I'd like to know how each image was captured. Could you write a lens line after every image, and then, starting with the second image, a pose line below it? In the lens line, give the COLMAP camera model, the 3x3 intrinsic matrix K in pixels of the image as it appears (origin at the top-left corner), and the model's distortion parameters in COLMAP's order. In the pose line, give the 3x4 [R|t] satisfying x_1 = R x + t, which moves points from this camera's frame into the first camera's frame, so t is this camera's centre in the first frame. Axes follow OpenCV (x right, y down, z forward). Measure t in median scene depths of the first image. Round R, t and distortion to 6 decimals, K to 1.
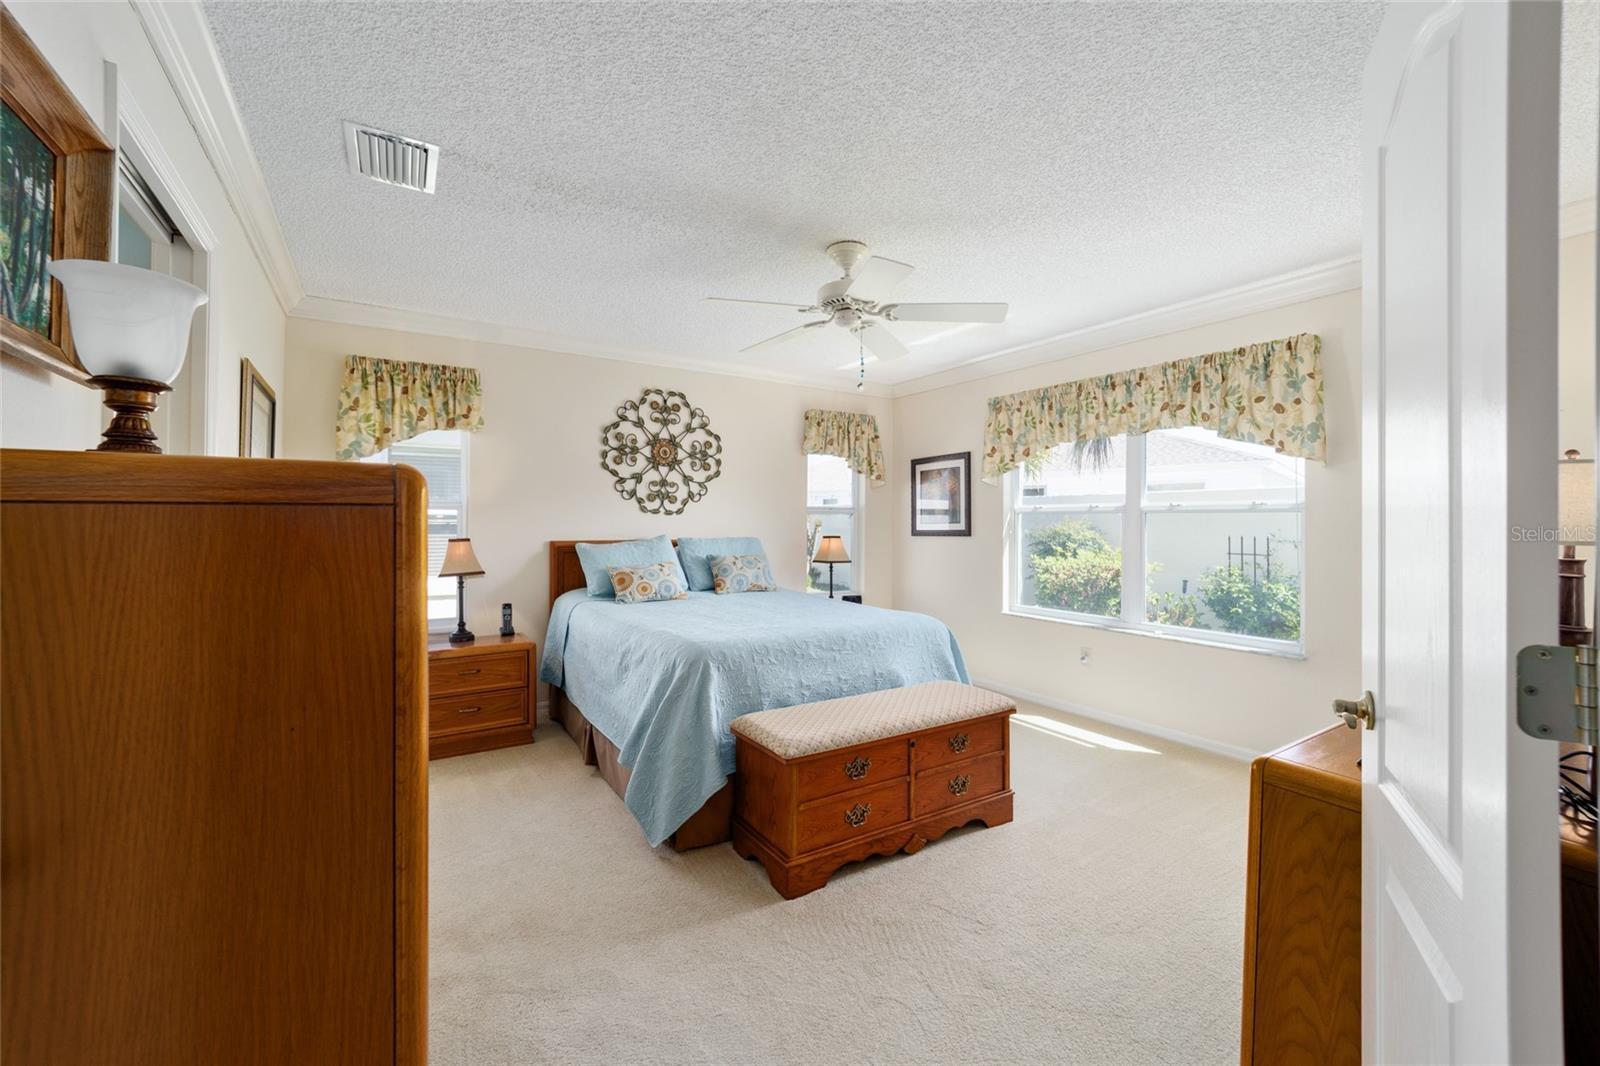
lens RADIAL K [[642.4, 0, 793.9], [0, 642.4, 522.8], [0, 0, 1]] dist [-0.002491, 0.000082]
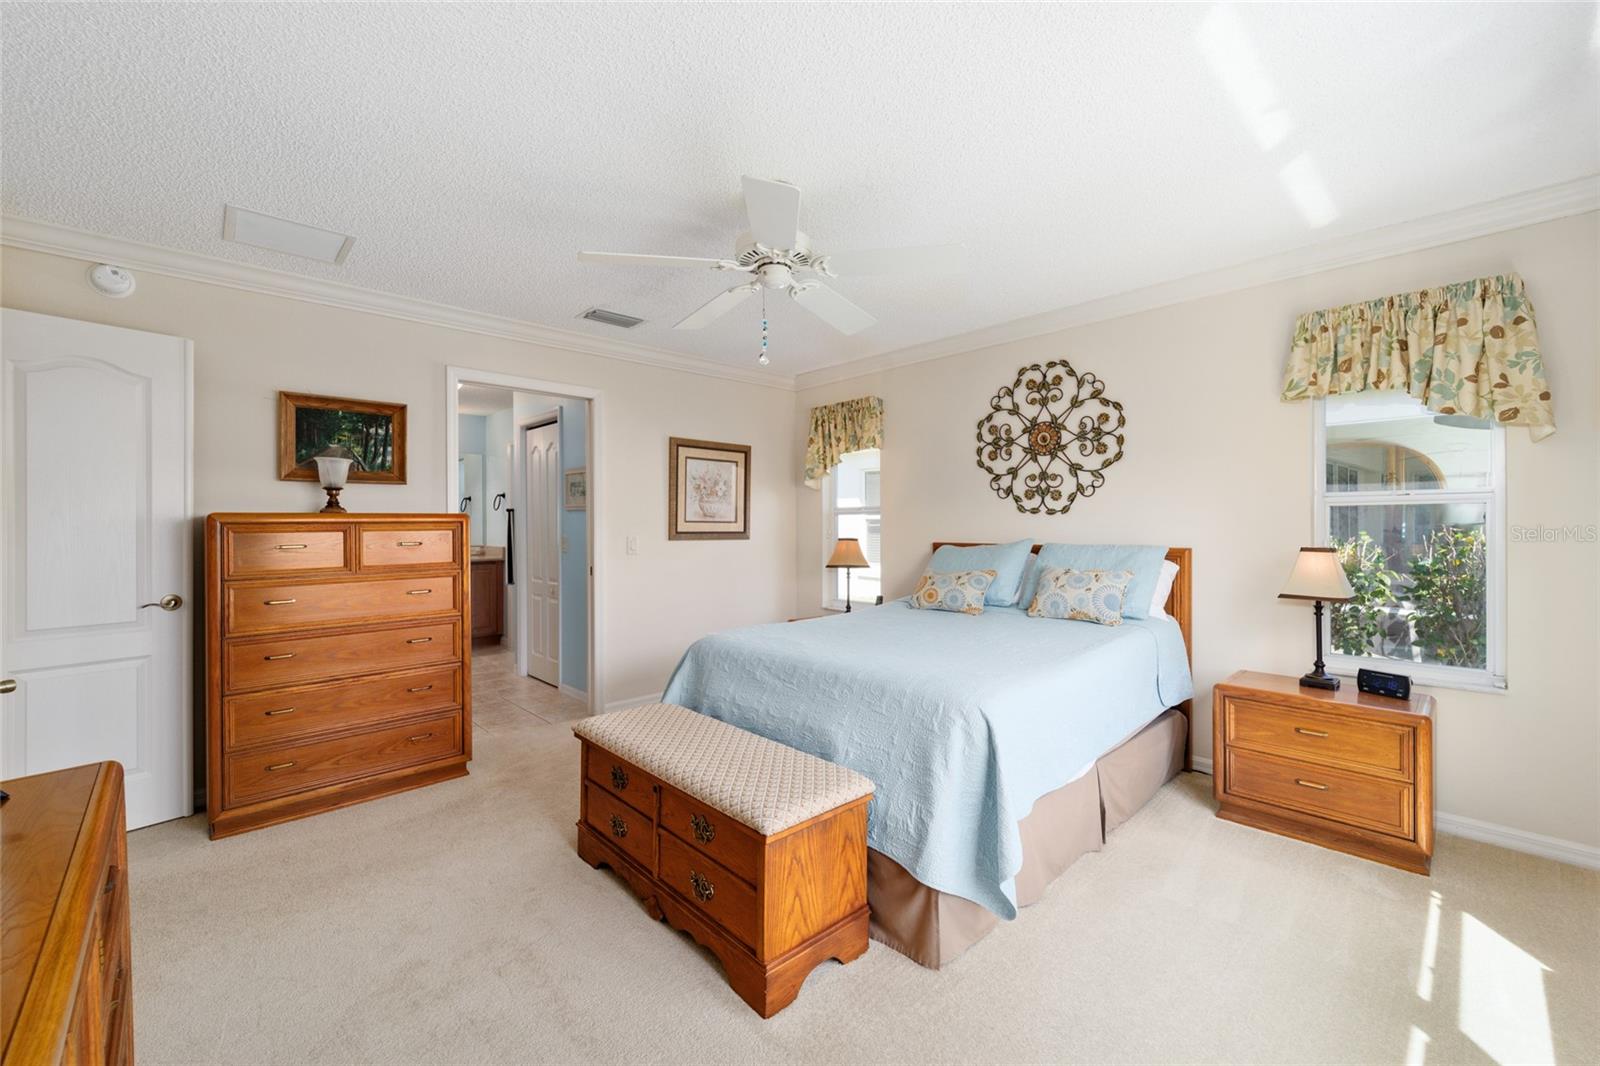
lens RADIAL K [[642.4, 0, 796.8], [0, 642.4, 523.4], [0, 0, 1]] dist [-0.002491, 0.000082]
pose [[0.187945, -0.005657, -0.982163, 0.562961], [0.005086, 0.999976, -0.004786, 0.001288], [0.982166, -0.004096, 0.187969, 0.552521]]
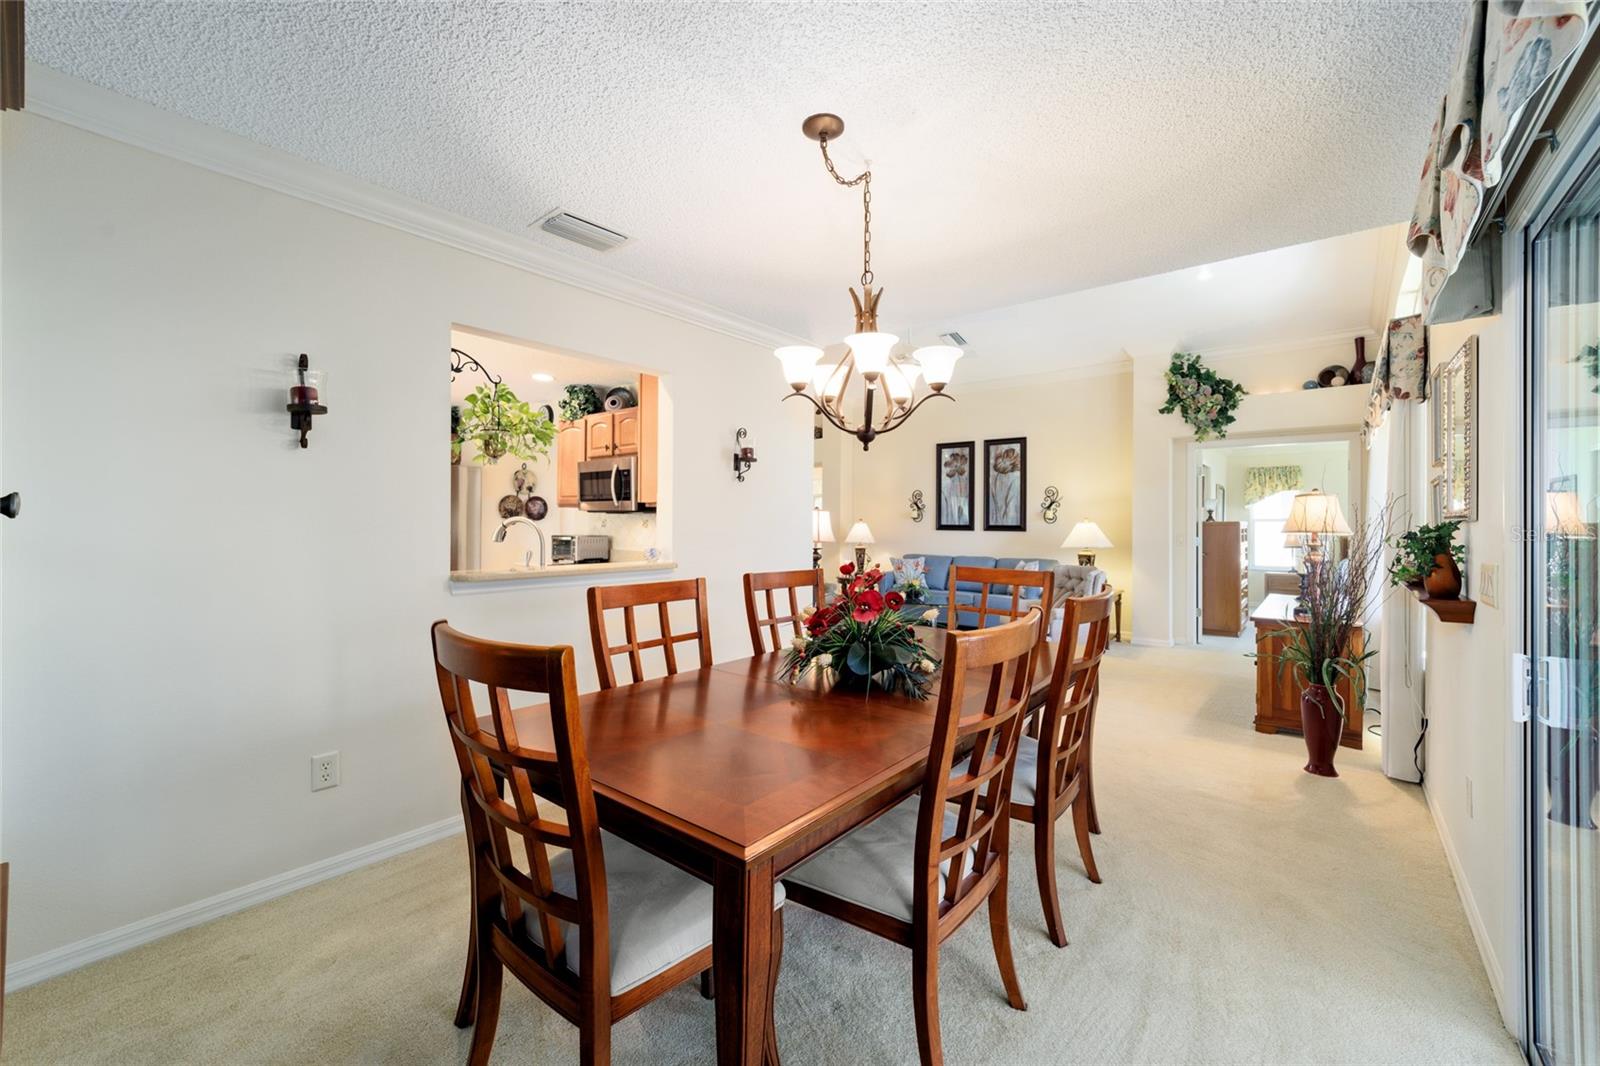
lens RADIAL K [[642.4, 0, 793.5], [0, 642.4, 520.4], [0, 0, 1]] dist [-0.002491, 0.000082]
pose [[0.304864, -0.005422, -0.952381, 1.093536], [0.002326, 0.999985, -0.004948, -0.016247], [0.952393, -0.000707, 0.304872, -1.398982]]
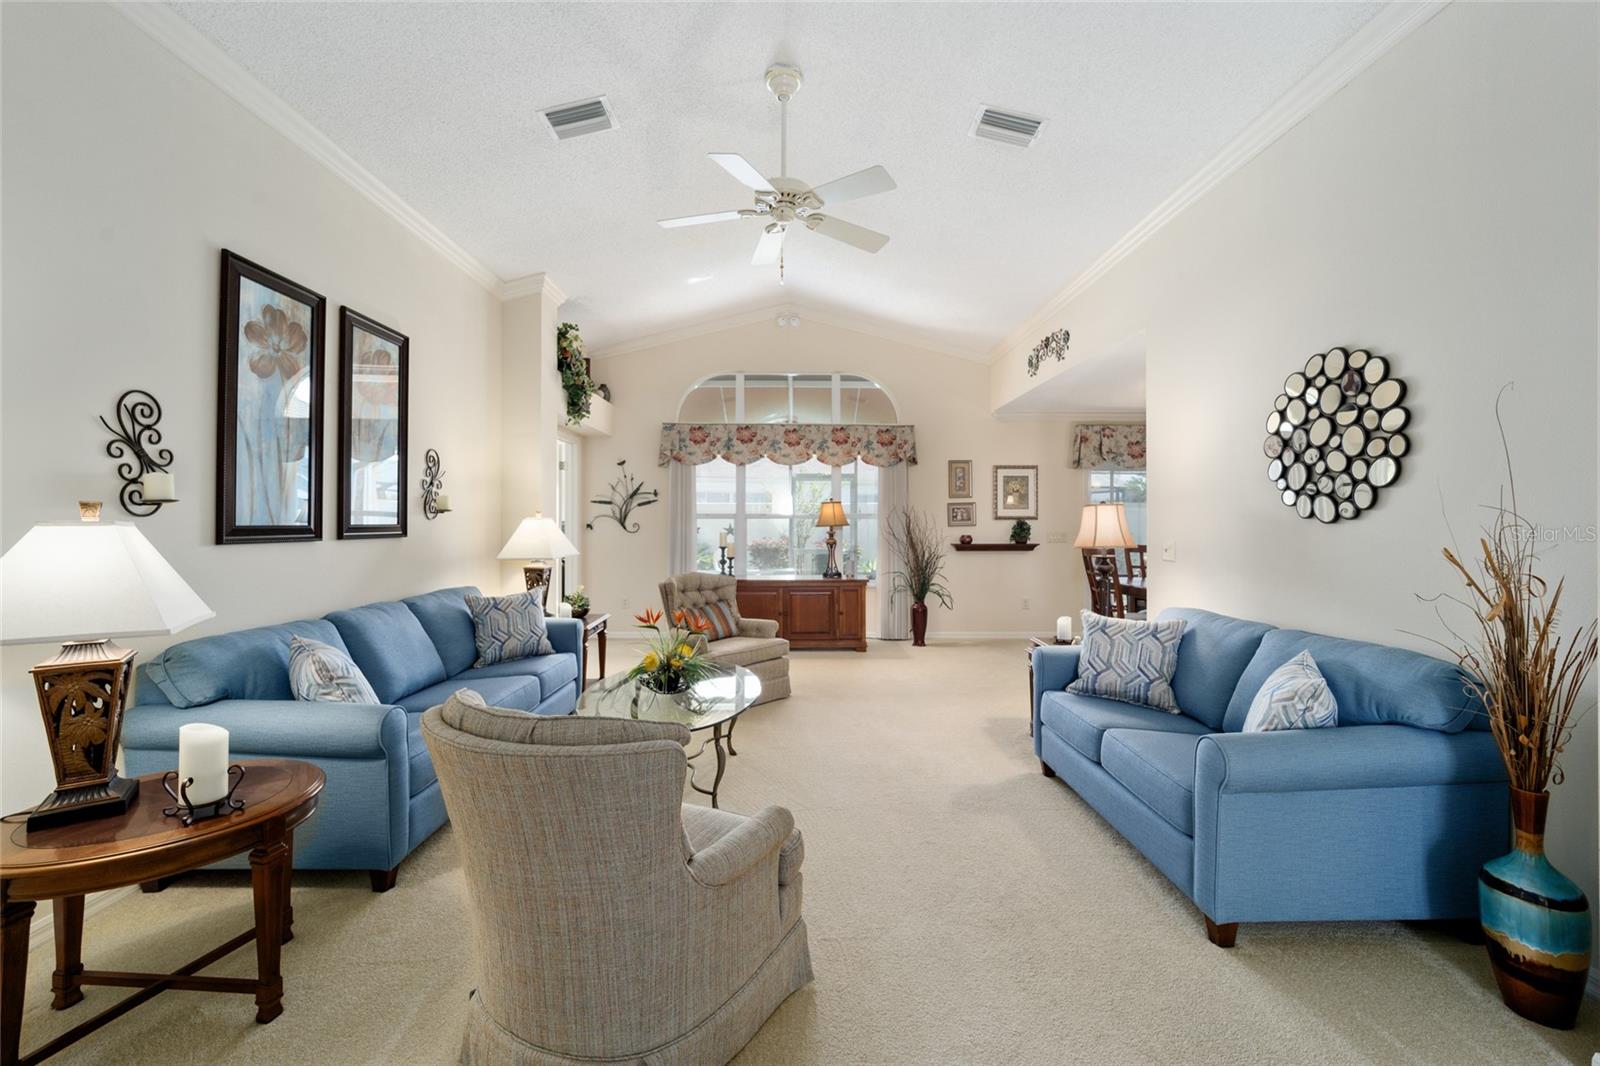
lens RADIAL K [[642.4, 0, 799.0], [0, 642.4, 521.7], [0, 0, 1]] dist [-0.002491, 0.000082]
pose [[0.525970, -0.005830, 0.850483, -0.840894], [-0.005816, 0.999928, 0.010451, -0.024848], [-0.850483, -0.010443, 0.525899, -1.123979]]
